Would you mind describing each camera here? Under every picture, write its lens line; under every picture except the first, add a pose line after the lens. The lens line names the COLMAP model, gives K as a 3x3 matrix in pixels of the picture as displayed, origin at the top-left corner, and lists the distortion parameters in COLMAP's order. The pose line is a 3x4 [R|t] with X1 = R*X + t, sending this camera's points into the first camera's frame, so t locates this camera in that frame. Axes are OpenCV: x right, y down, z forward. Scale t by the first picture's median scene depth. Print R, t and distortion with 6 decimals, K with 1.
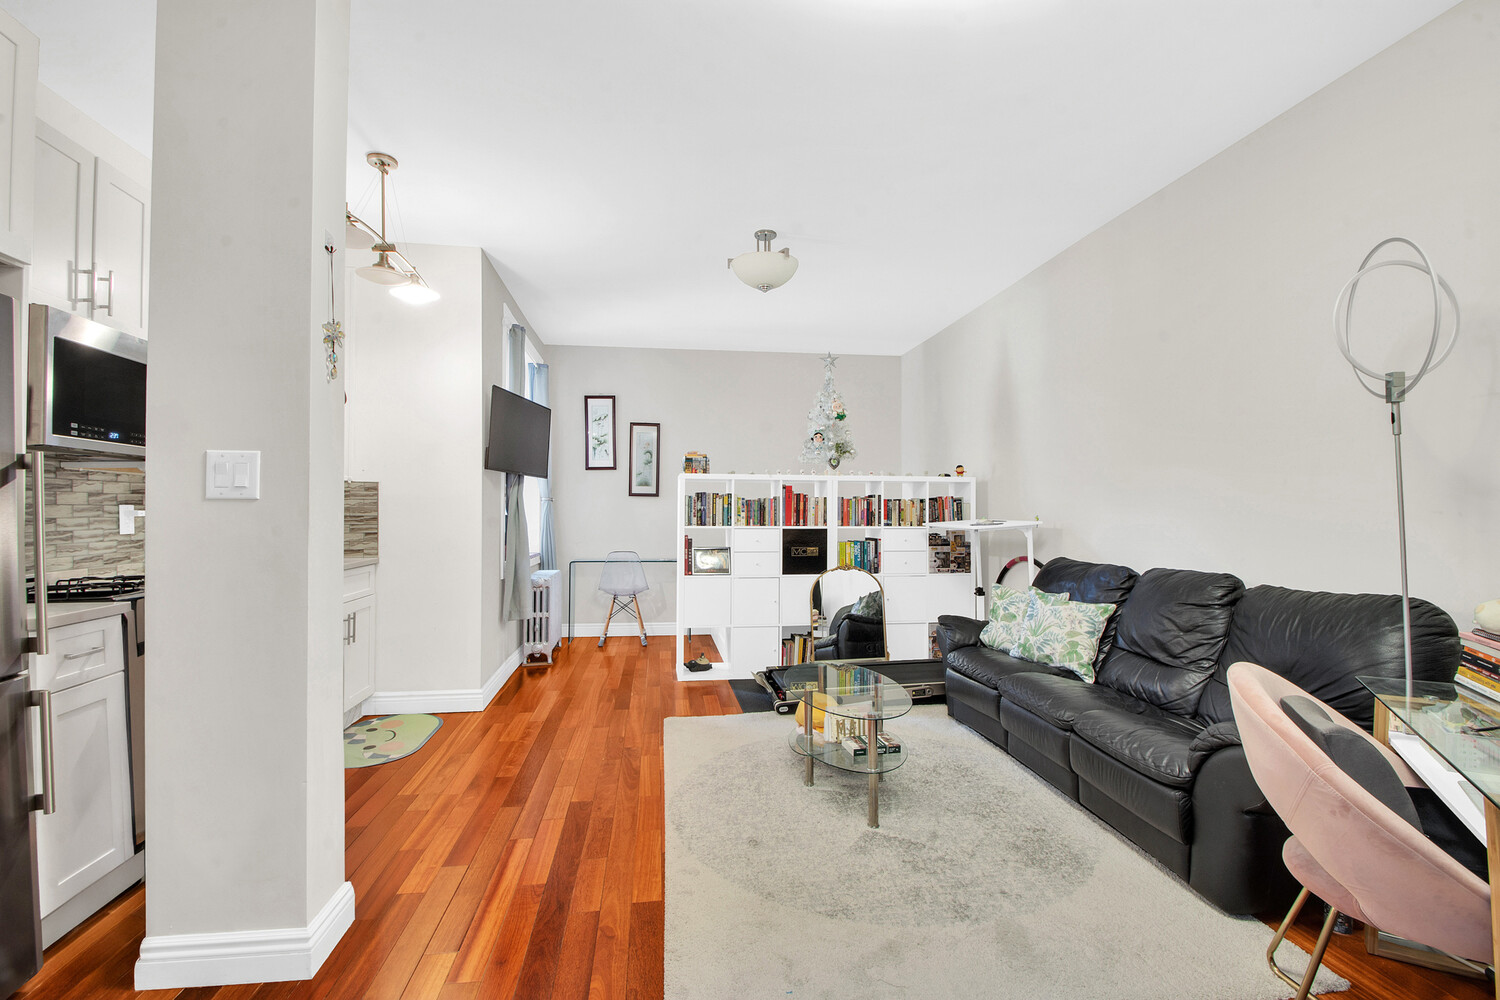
lens RADIAL K [[657.5, 0, 757.3], [0, 657.5, 493.9], [0, 0, 1]] dist [-0.000299, -0.010063]
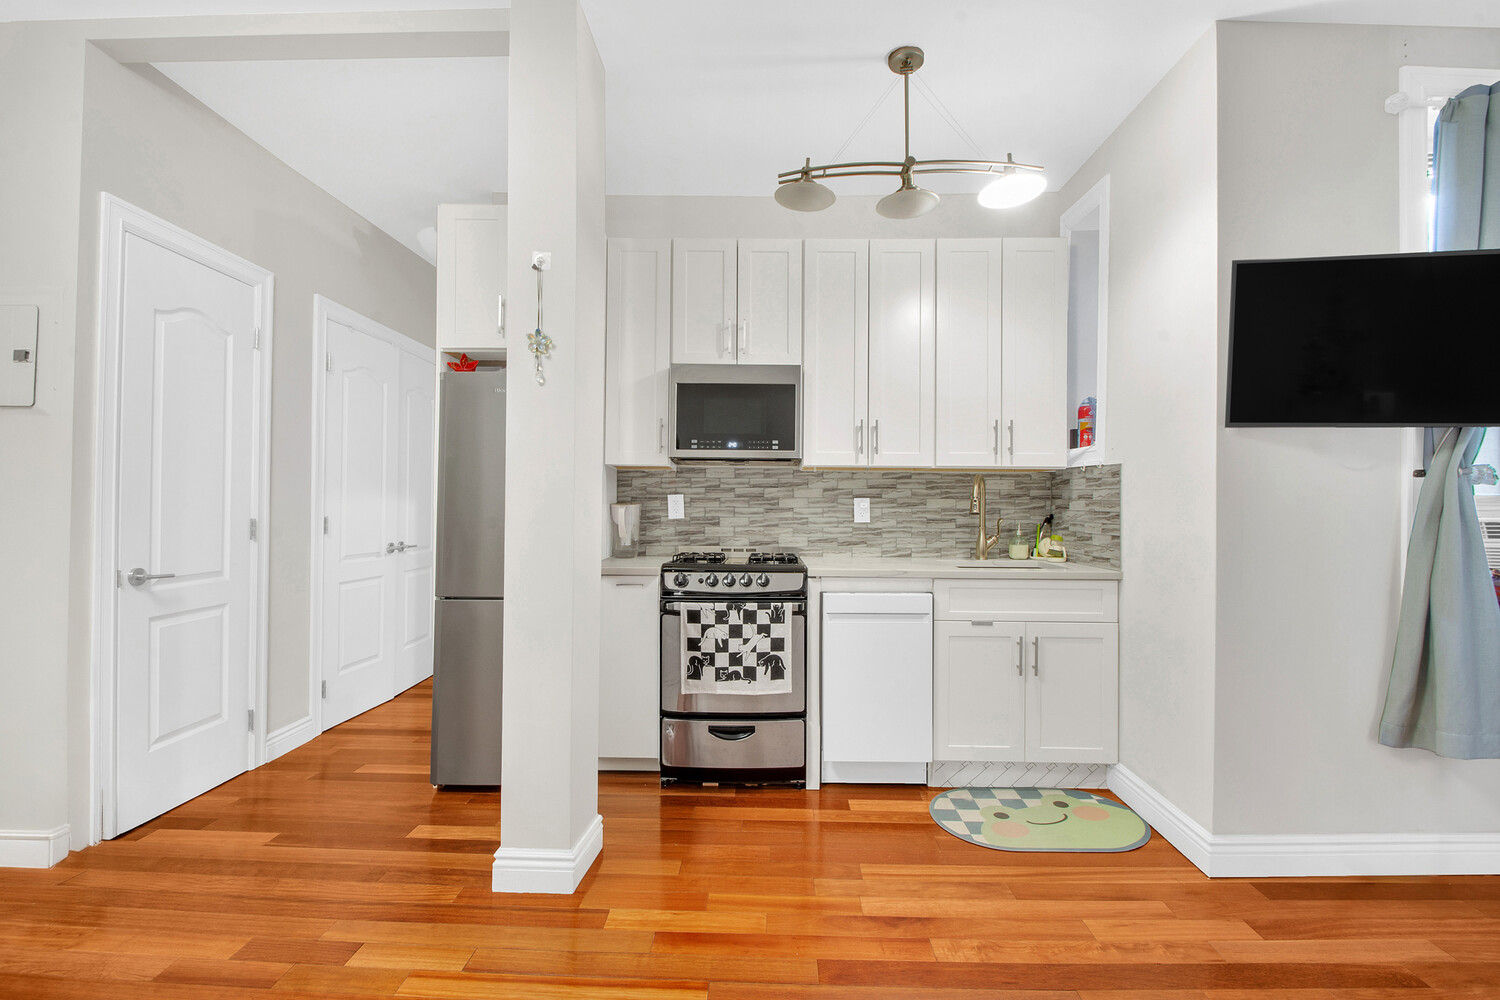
lens RADIAL K [[657.5, 0, 748.6], [0, 657.5, 497.7], [0, 0, 1]] dist [-0.000299, -0.010063]
pose [[-0.187406, -0.008807, -0.982243, 0.216904], [0.016169, 0.999797, -0.012049, 0.023597], [0.982149, -0.018140, -0.187225, 0.879737]]
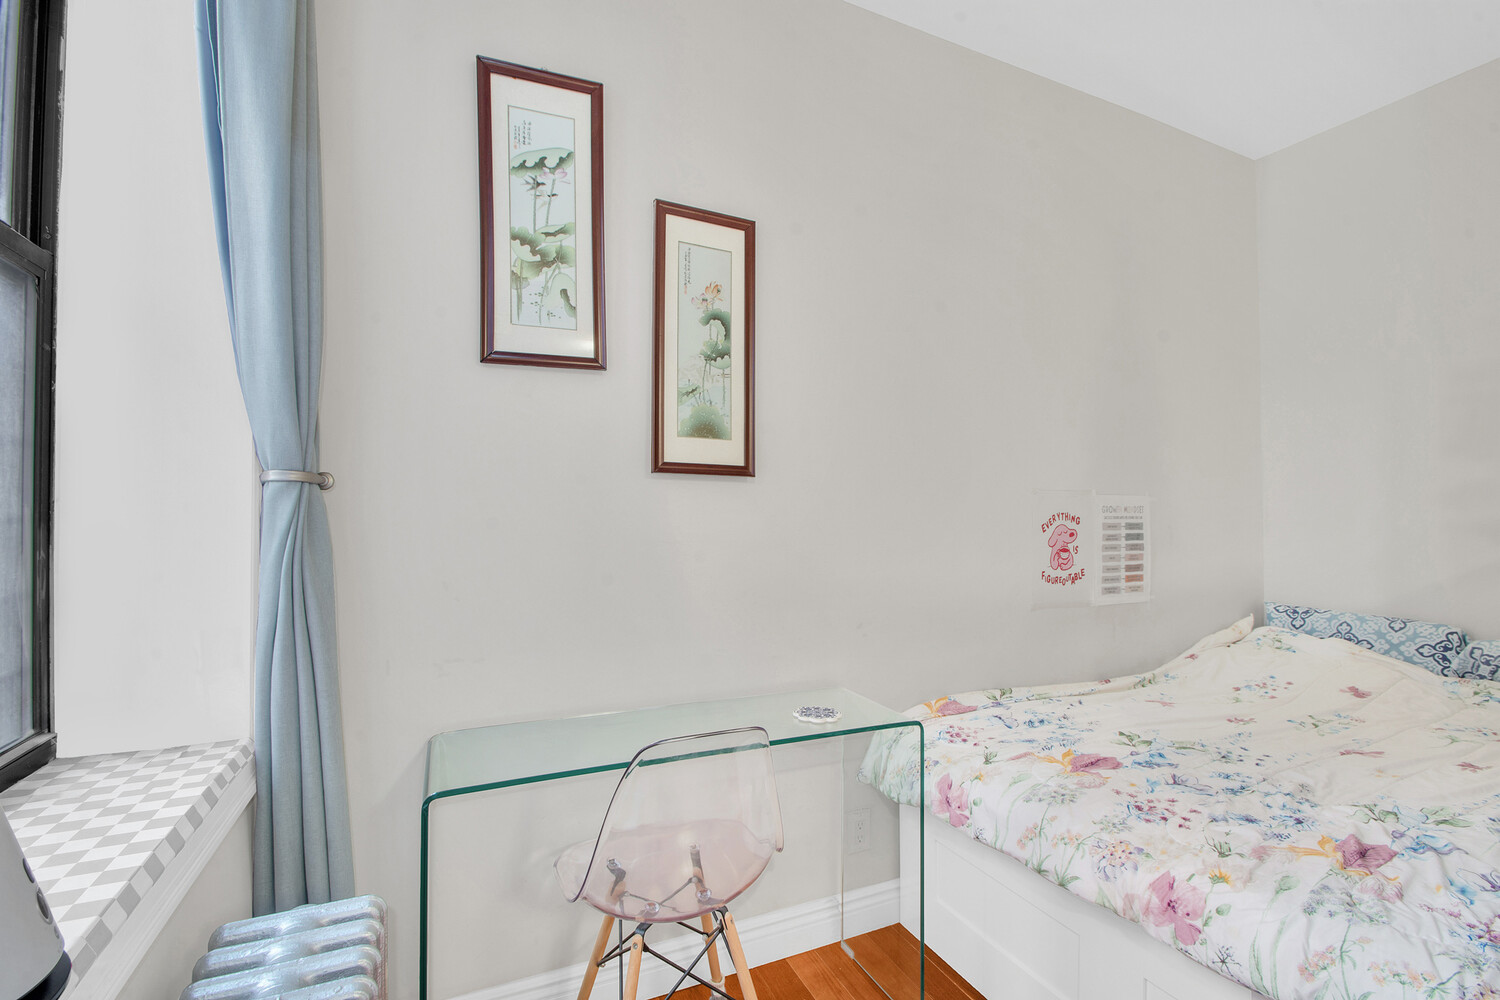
lens RADIAL K [[657.5, 0, 752.8], [0, 657.5, 501.7], [0, 0, 1]] dist [-0.000299, -0.010063]
pose [[0.963869, 0.005615, 0.266318, -0.472412], [-0.008877, 0.999900, 0.011048, 0.025015], [-0.266229, -0.013013, 0.963822, 1.522144]]
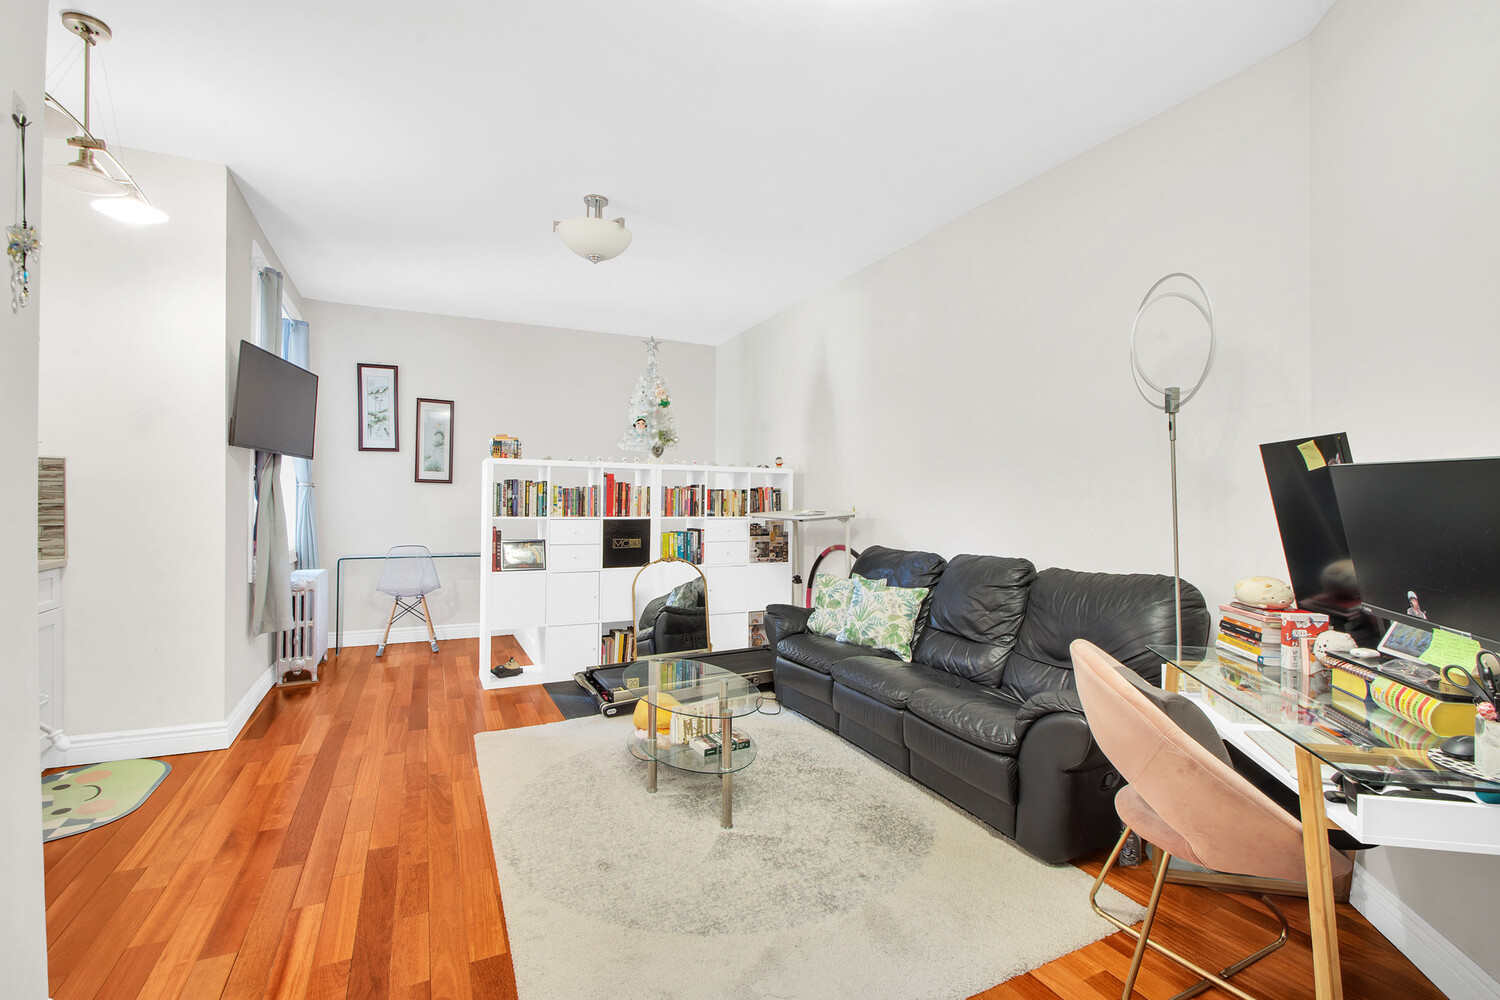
lens RADIAL K [[657.5, 0, 760.9], [0, 657.5, 496.4], [0, 0, 1]] dist [-0.000299, -0.010063]
pose [[0.950064, 0.008212, 0.311946, -0.063751], [-0.014339, 0.999747, 0.017352, 0.000875], [-0.311725, -0.020958, 0.949941, 0.057846]]
